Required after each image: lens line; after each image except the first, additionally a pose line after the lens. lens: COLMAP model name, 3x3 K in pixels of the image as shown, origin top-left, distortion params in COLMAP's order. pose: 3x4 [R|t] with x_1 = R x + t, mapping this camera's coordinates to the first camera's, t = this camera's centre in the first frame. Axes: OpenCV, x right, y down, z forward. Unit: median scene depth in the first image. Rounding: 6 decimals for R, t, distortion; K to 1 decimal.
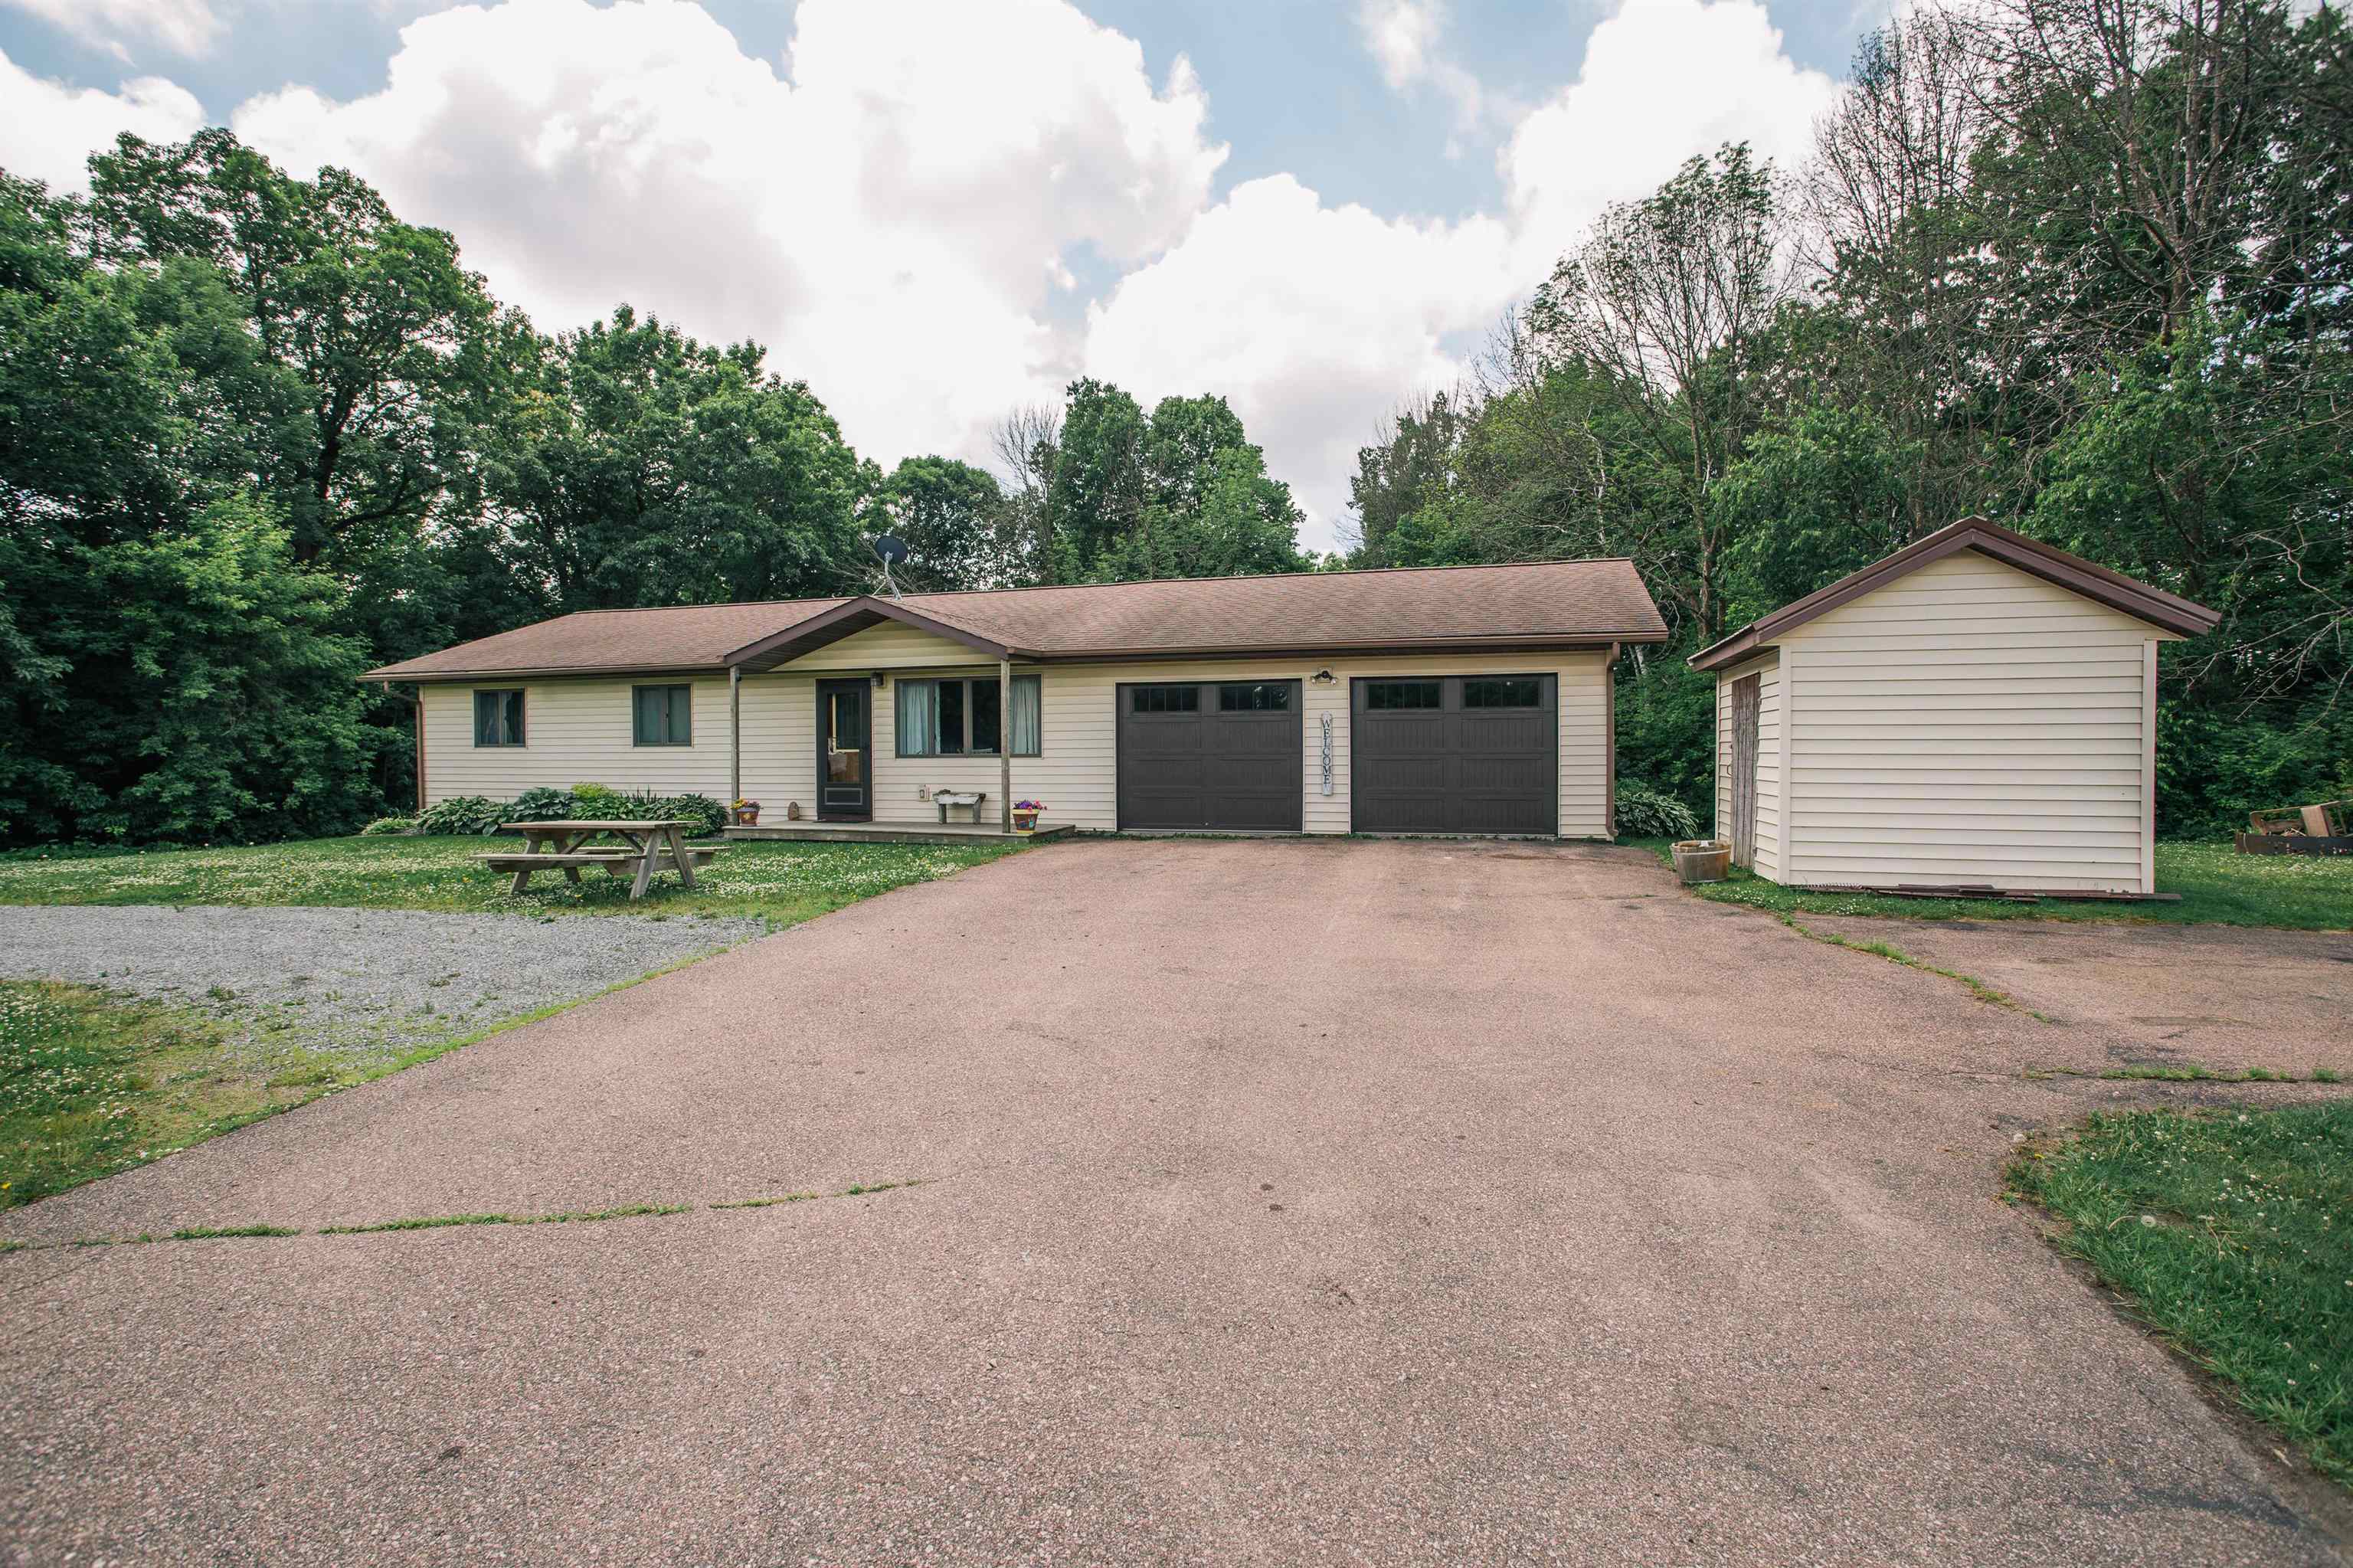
lens RADIAL K [[1156.6, 0, 1167.0], [0, 1156.6, 772.3], [0, 0, 1]] dist [-0.072342, 0.031068]
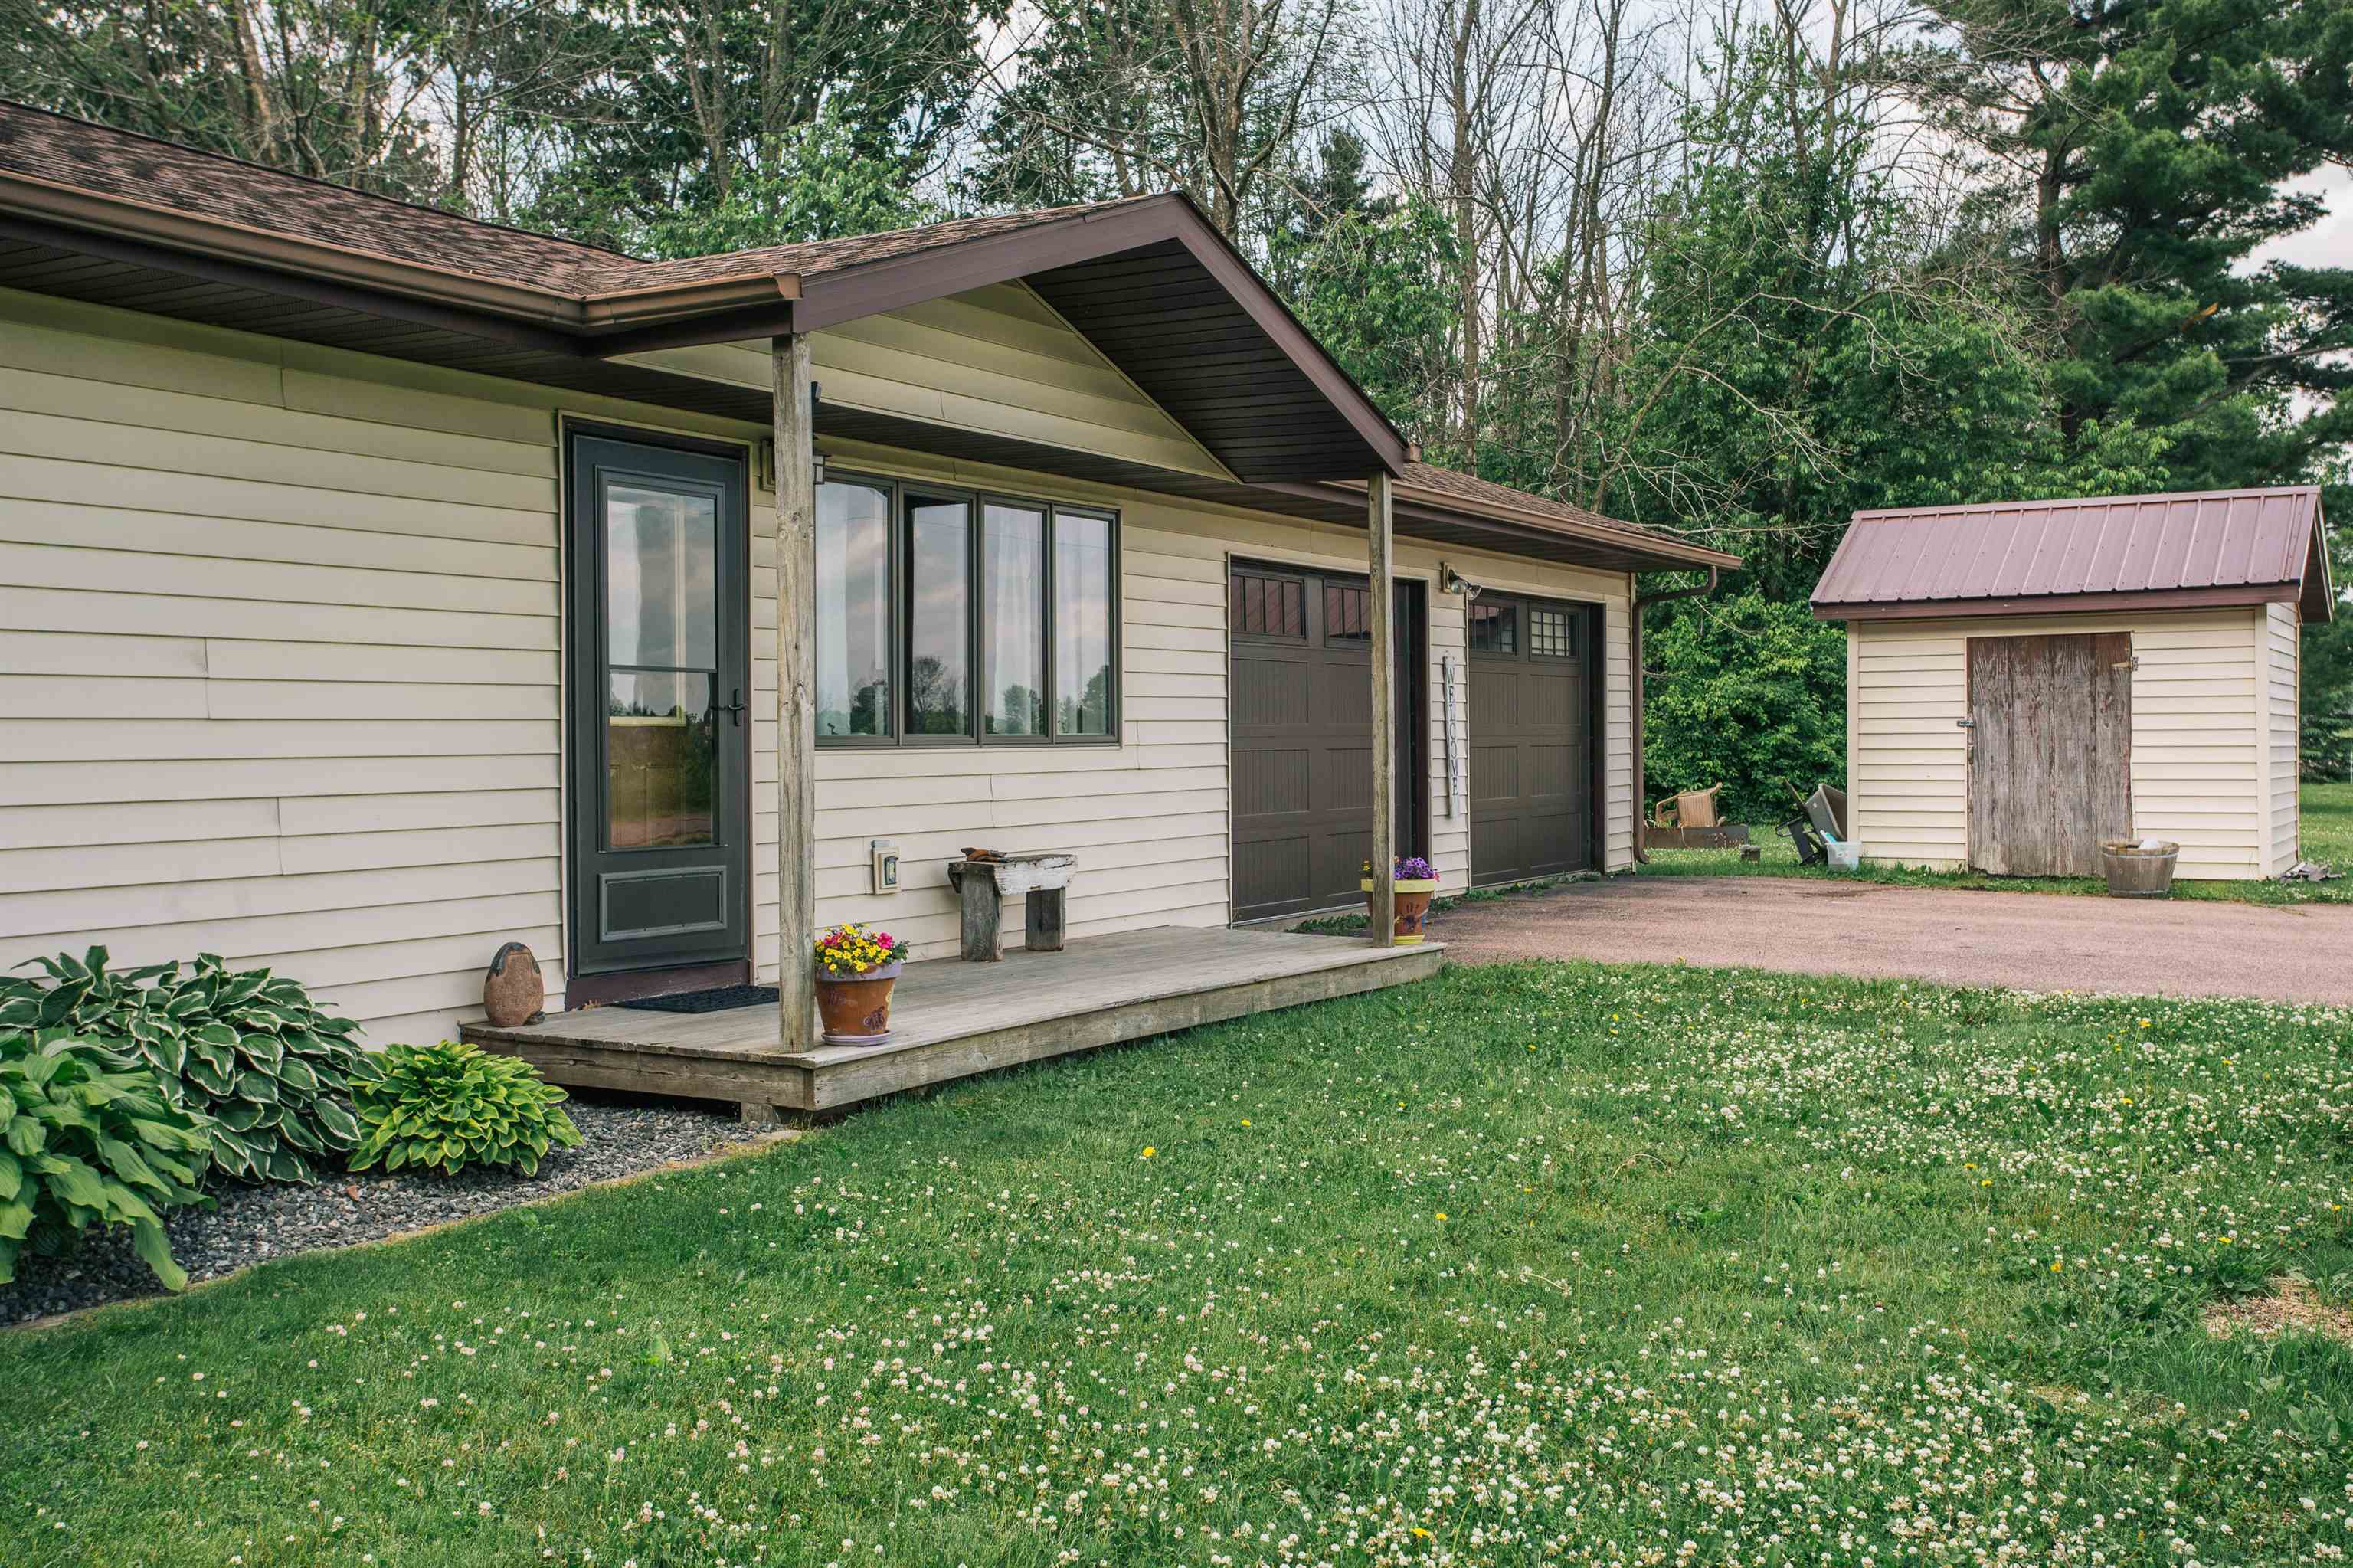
lens RADIAL K [[2258.5, 0, 1176.5], [0, 2258.5, 784.0], [0, 0, 1]] dist [0.017557, 0.009369]
pose [[0.243791, -0.018846, 0.969645, -0.739237], [0.015840, 0.999755, 0.015449, -0.010826], [-0.969699, 0.011593, 0.244030, 0.773899]]
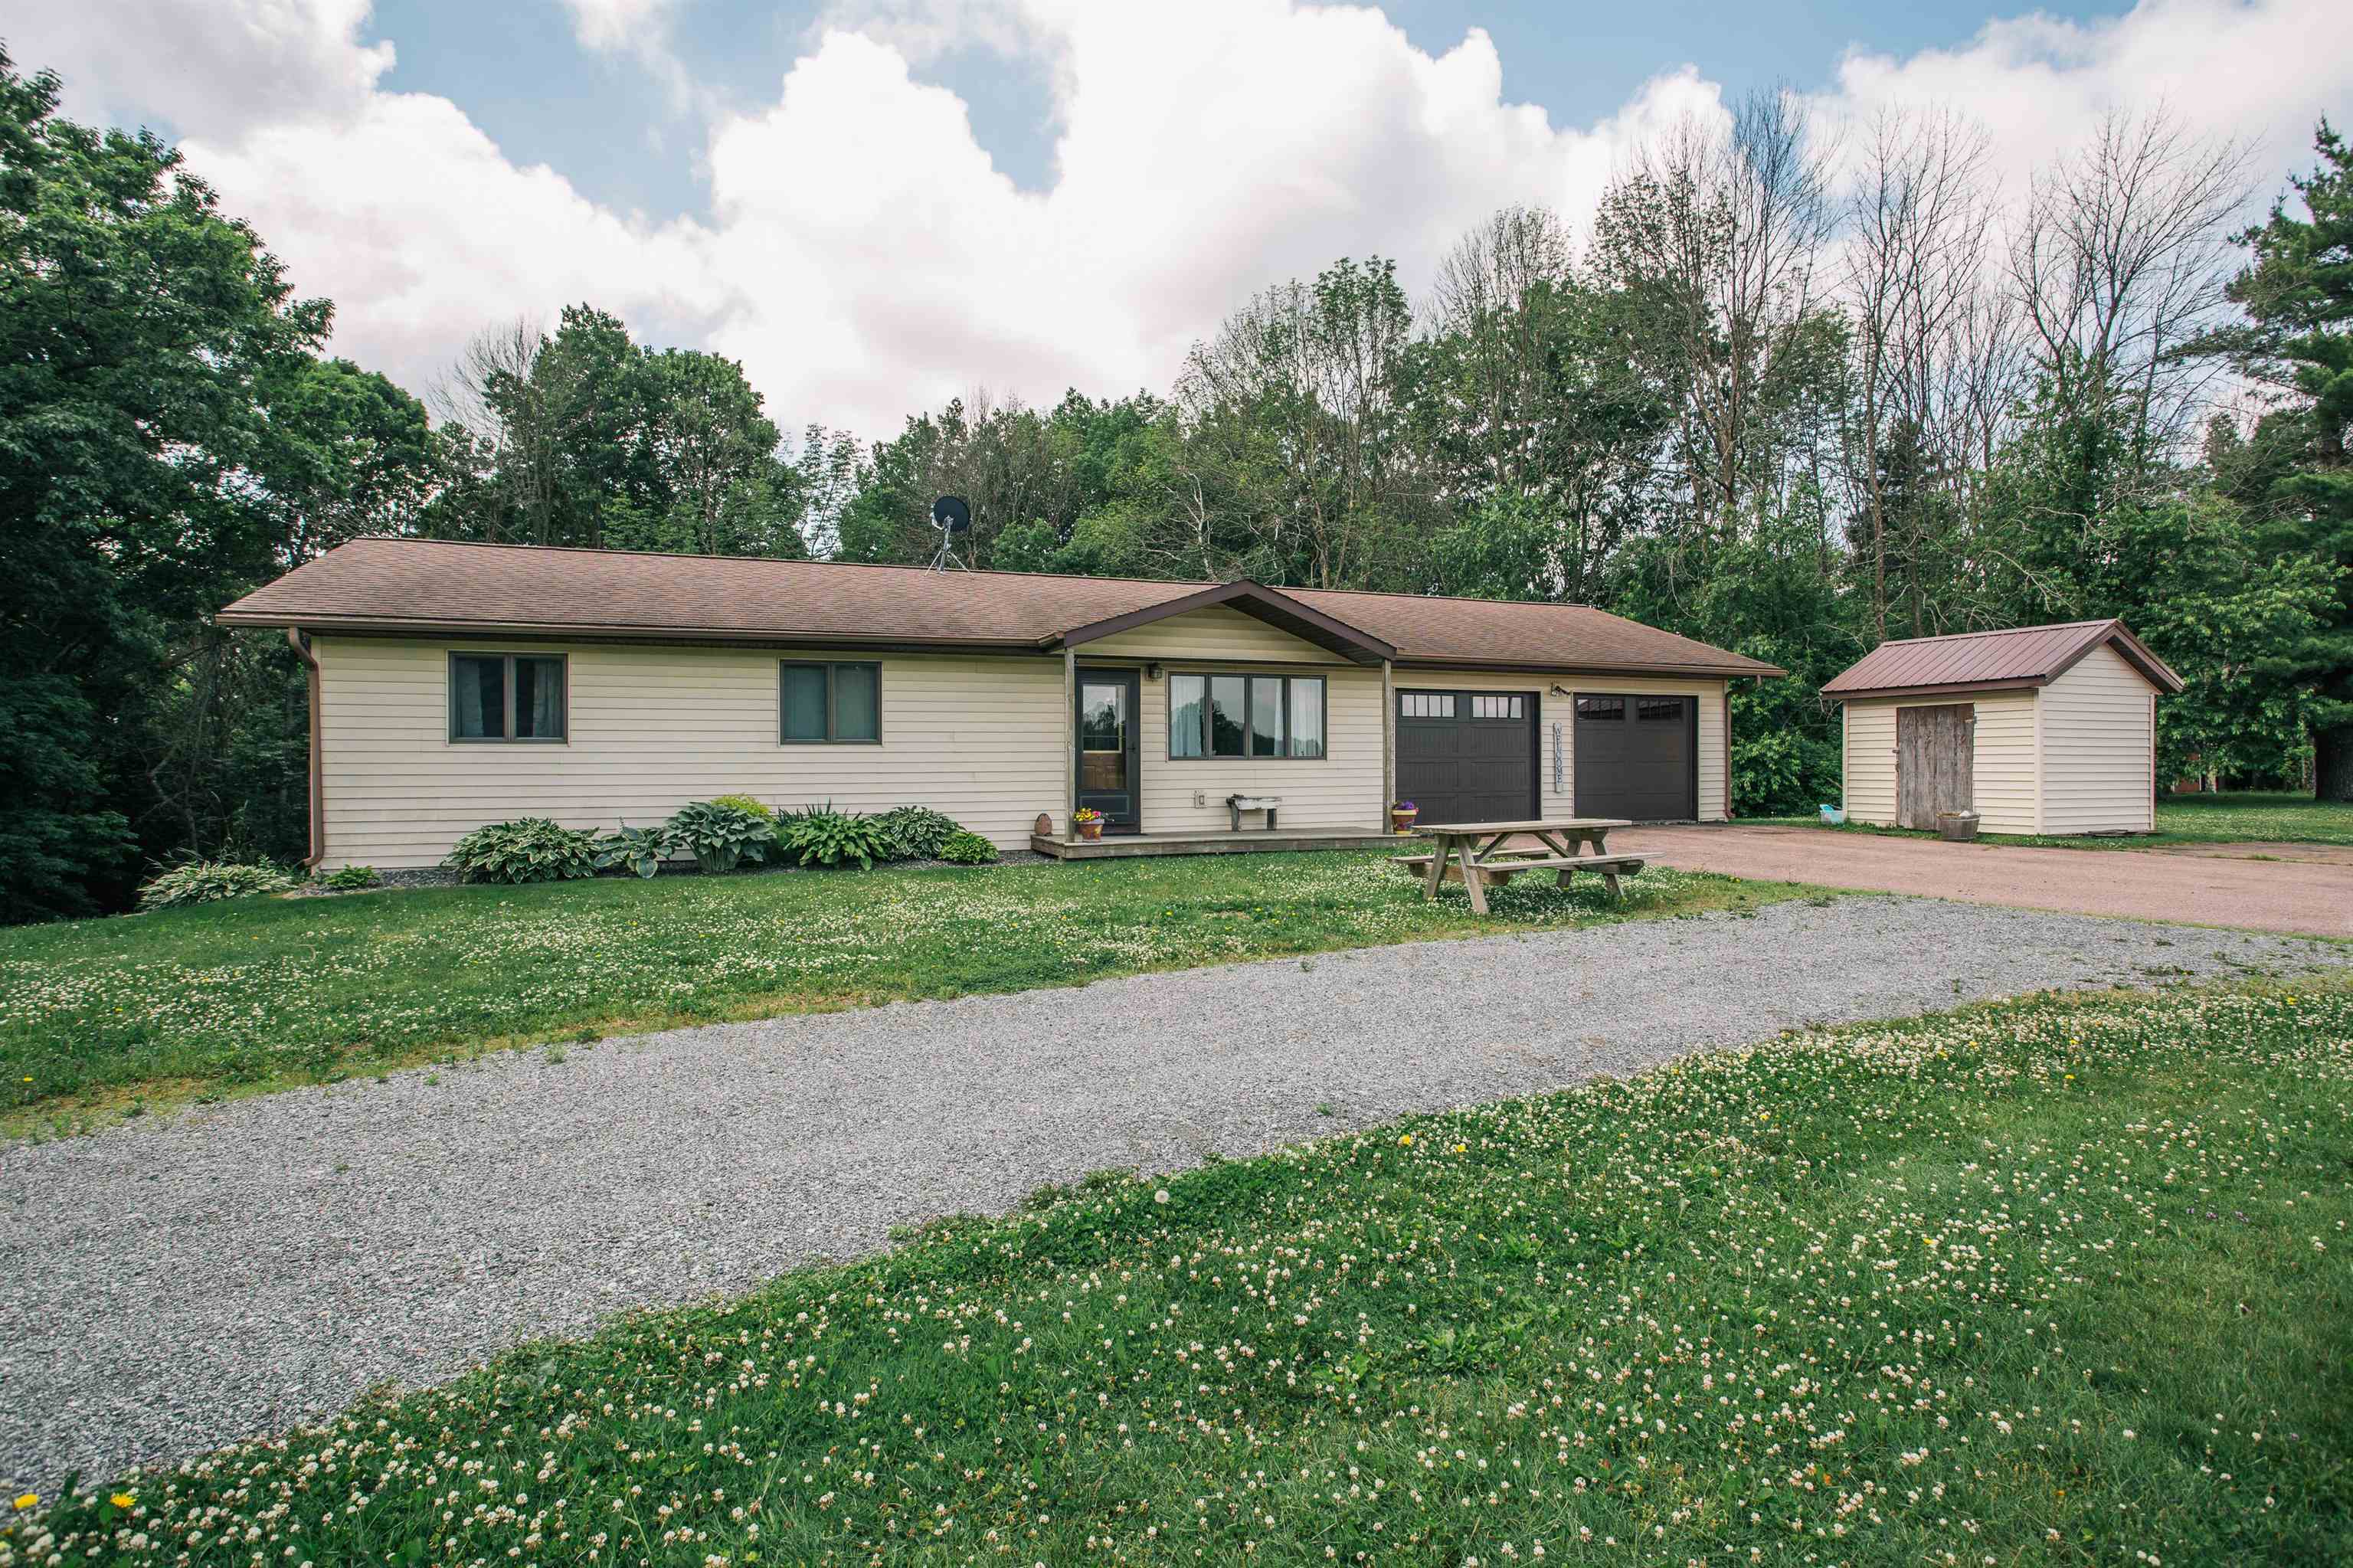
lens RADIAL K [[1156.6, 0, 1167.0], [0, 1156.6, 772.3], [0, 0, 1]] dist [-0.072342, 0.031068]
pose [[0.781765, -0.005532, 0.623548, -0.785518], [0.007972, 0.999968, -0.001123, -0.002164], [-0.623522, 0.005849, 0.781784, 0.300510]]
